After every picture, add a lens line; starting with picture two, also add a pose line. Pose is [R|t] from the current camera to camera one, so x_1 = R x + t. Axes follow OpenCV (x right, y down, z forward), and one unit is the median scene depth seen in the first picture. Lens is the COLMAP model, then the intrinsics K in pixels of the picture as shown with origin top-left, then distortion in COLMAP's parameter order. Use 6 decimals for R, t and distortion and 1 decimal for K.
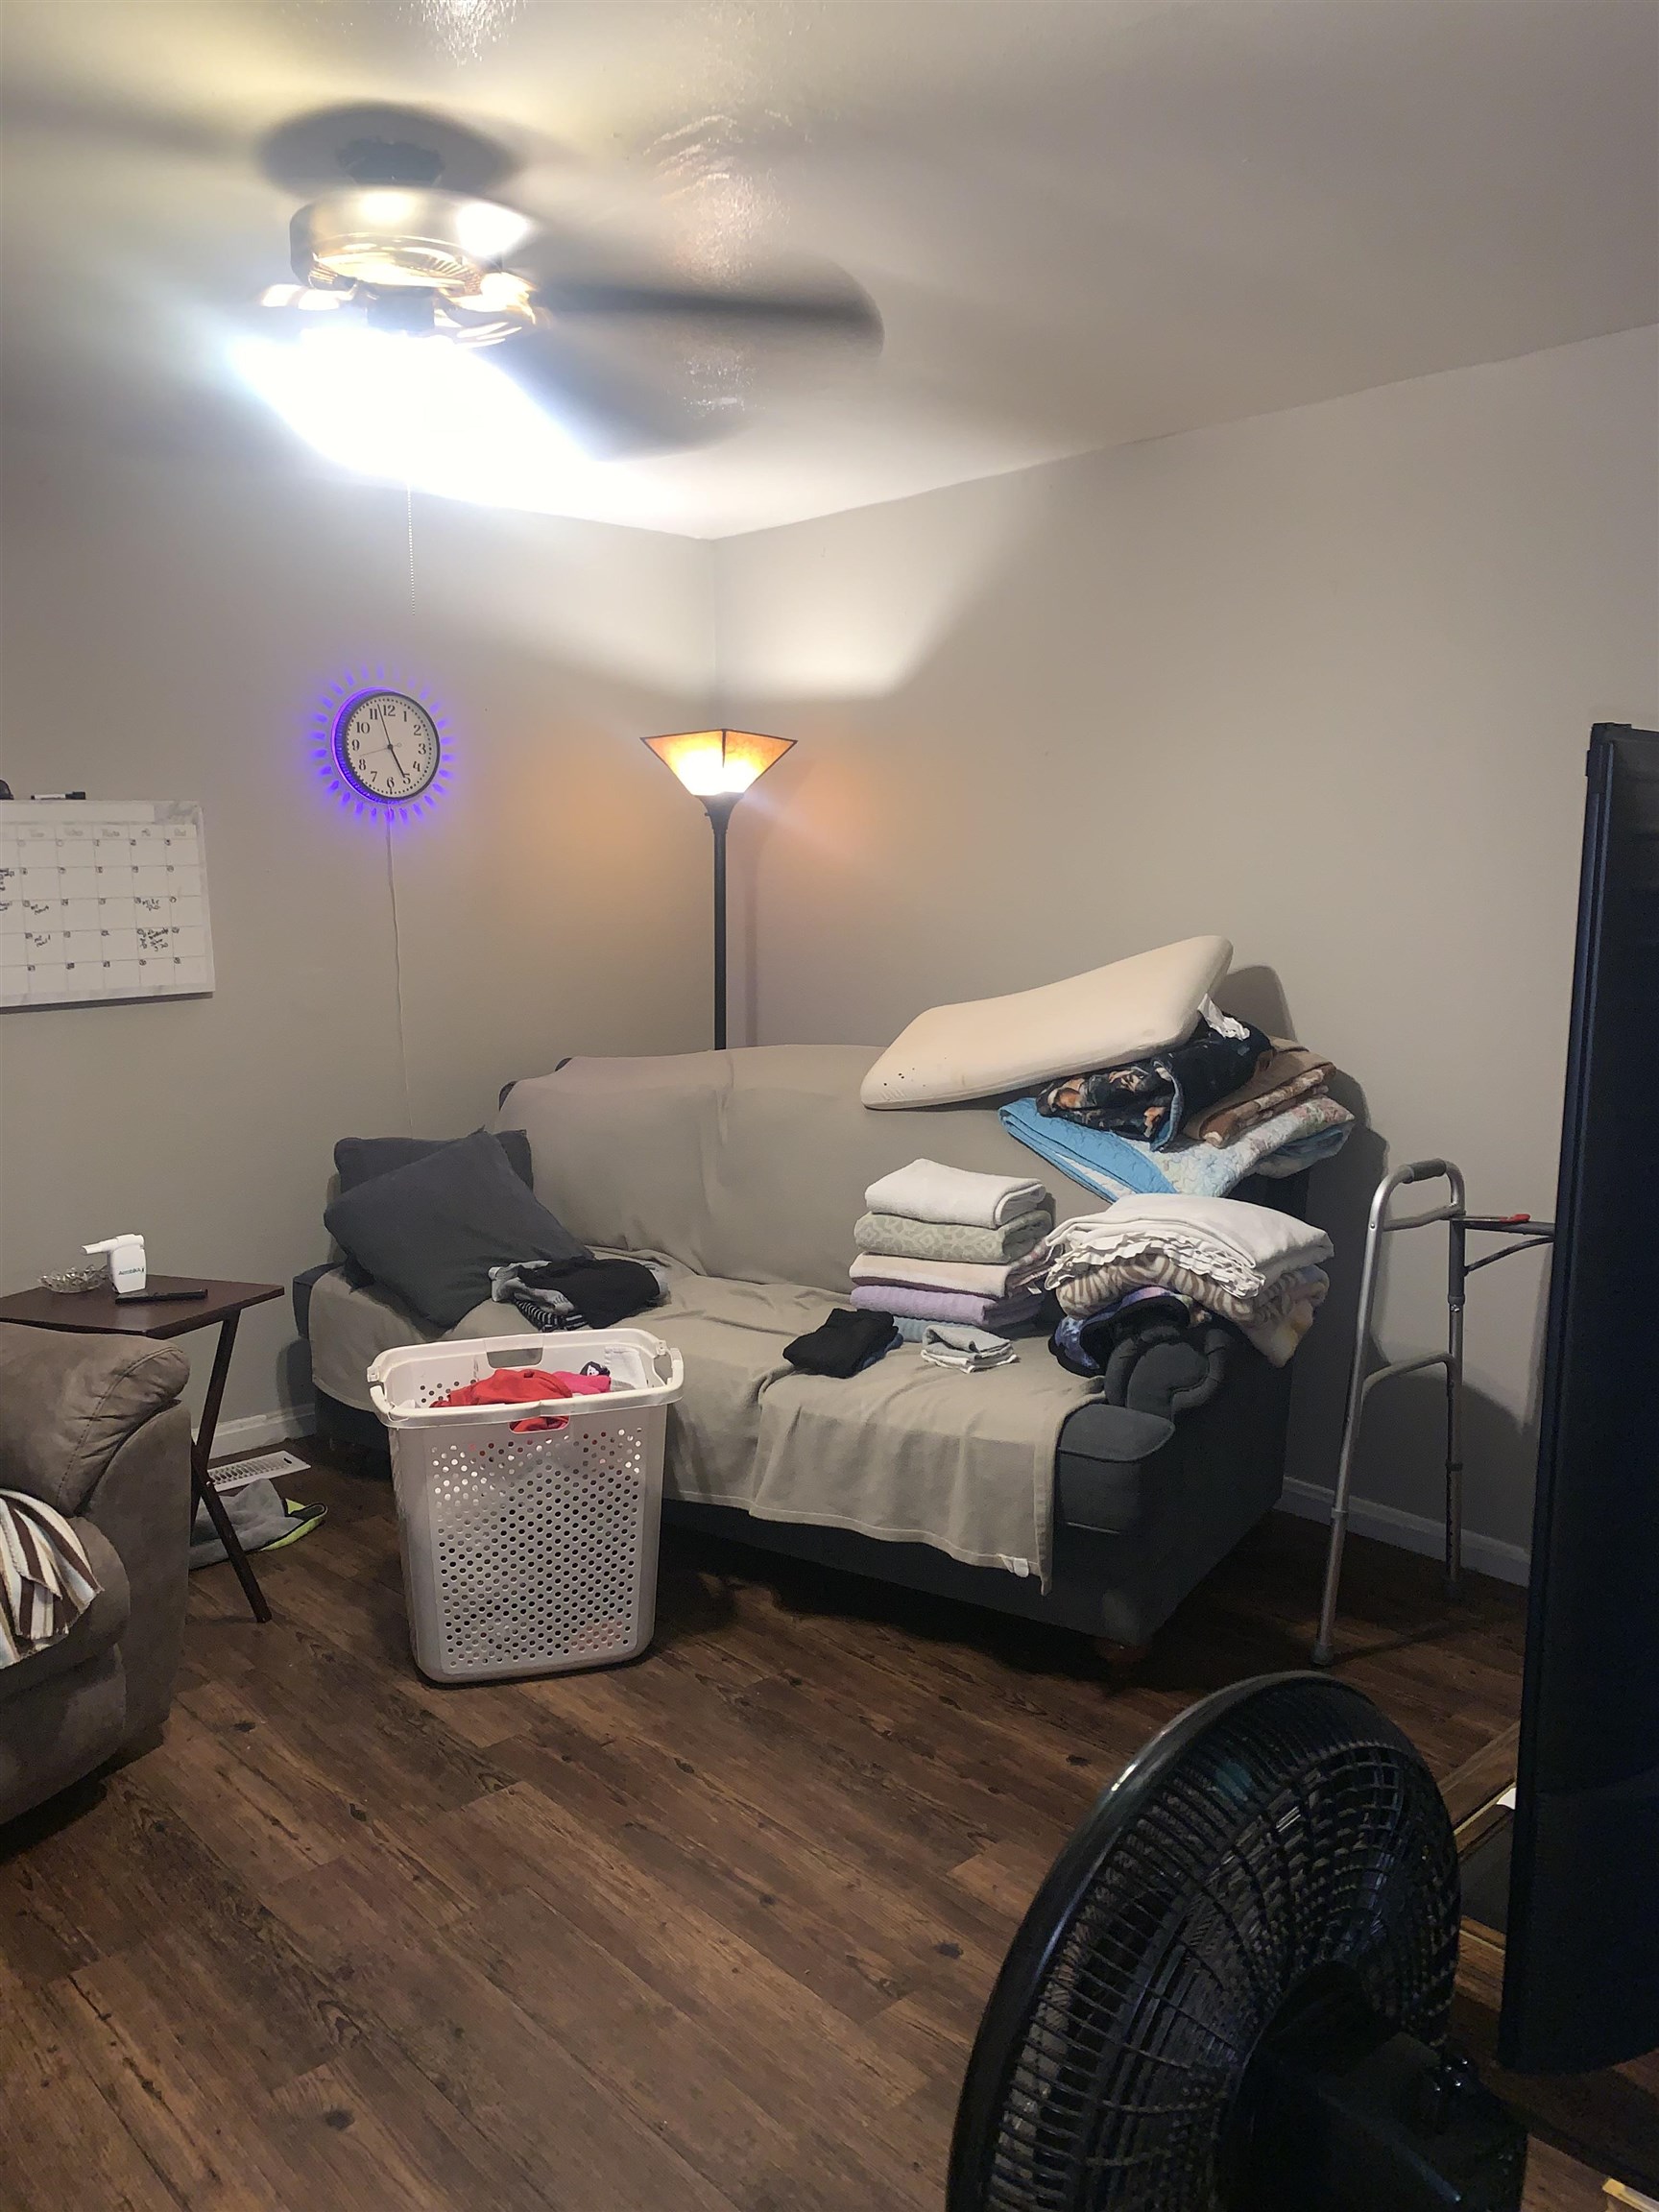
lens RADIAL K [[1708.8, 0, 829.5], [0, 1708.8, 1106.0], [0, 0, 1]] dist [0.008010, -0.006943]
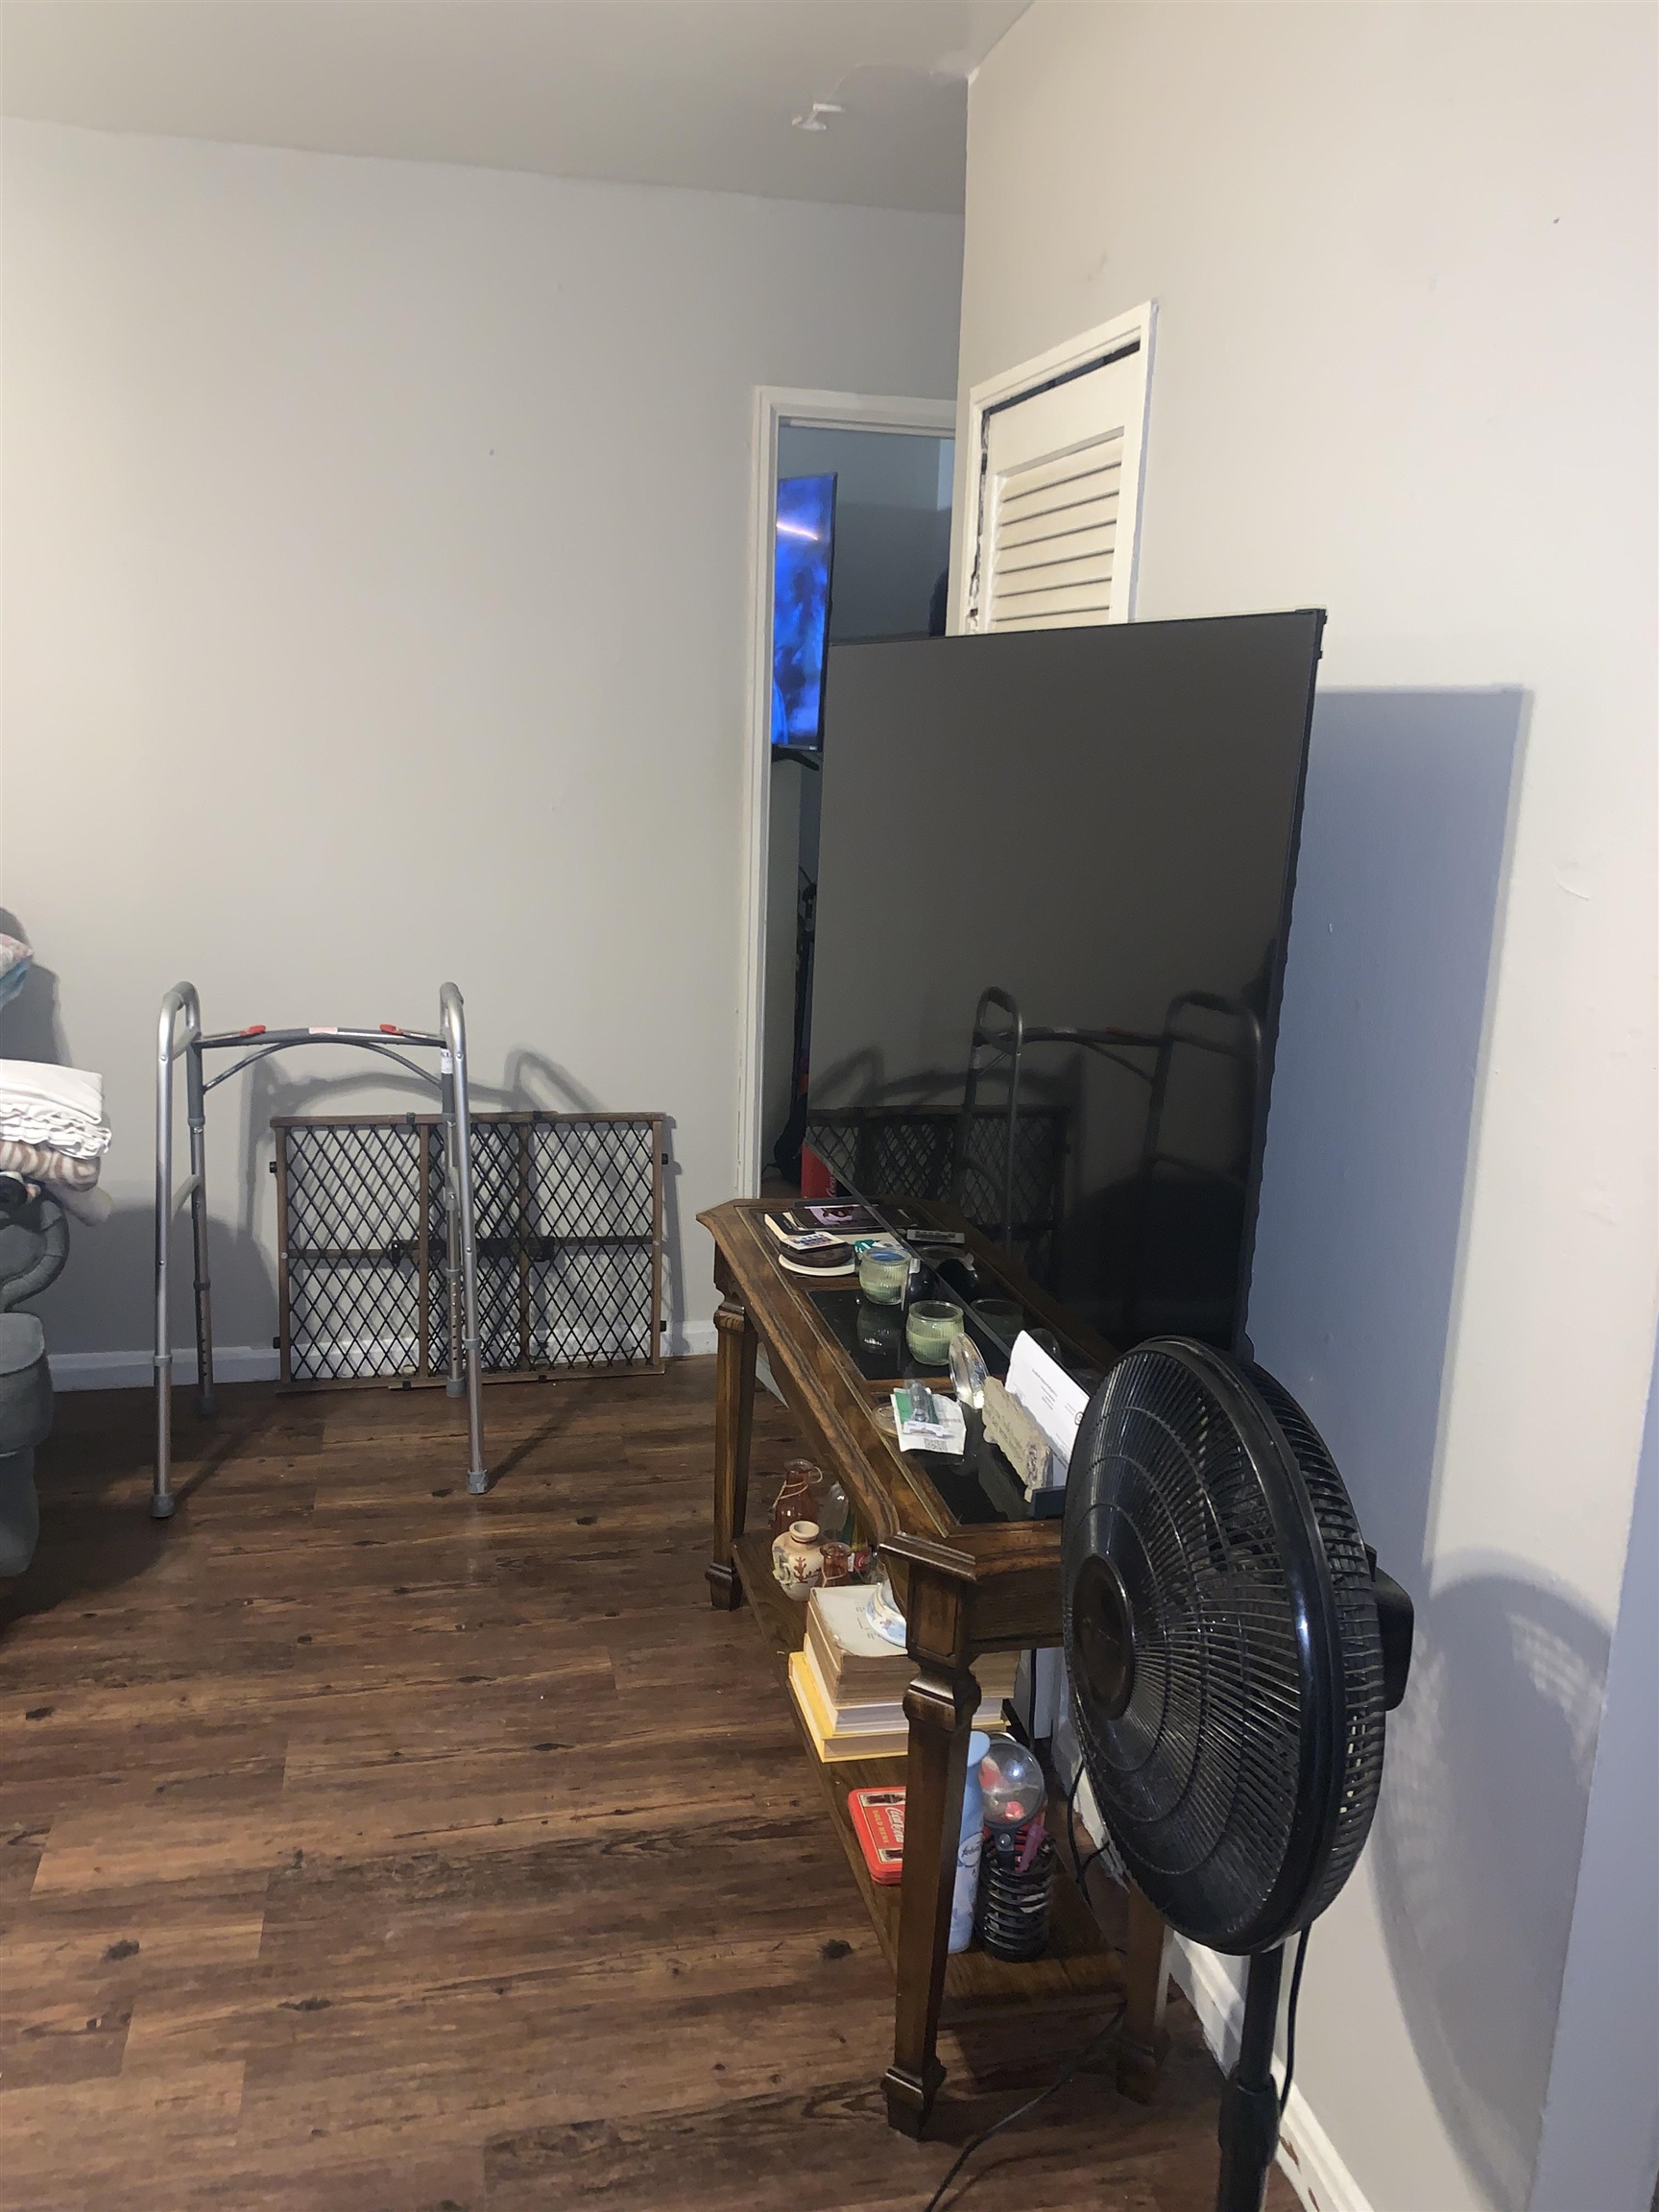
lens RADIAL K [[1682.8, 0, 829.5], [0, 1682.8, 1106.0], [0, 0, 1]] dist [0.002244, -0.003360]
pose [[0.489278, -0.185276, 0.852221, -0.318892], [0.088920, 0.982679, 0.162588, -0.024769], [-0.867583, -0.003771, 0.497278, 0.215763]]
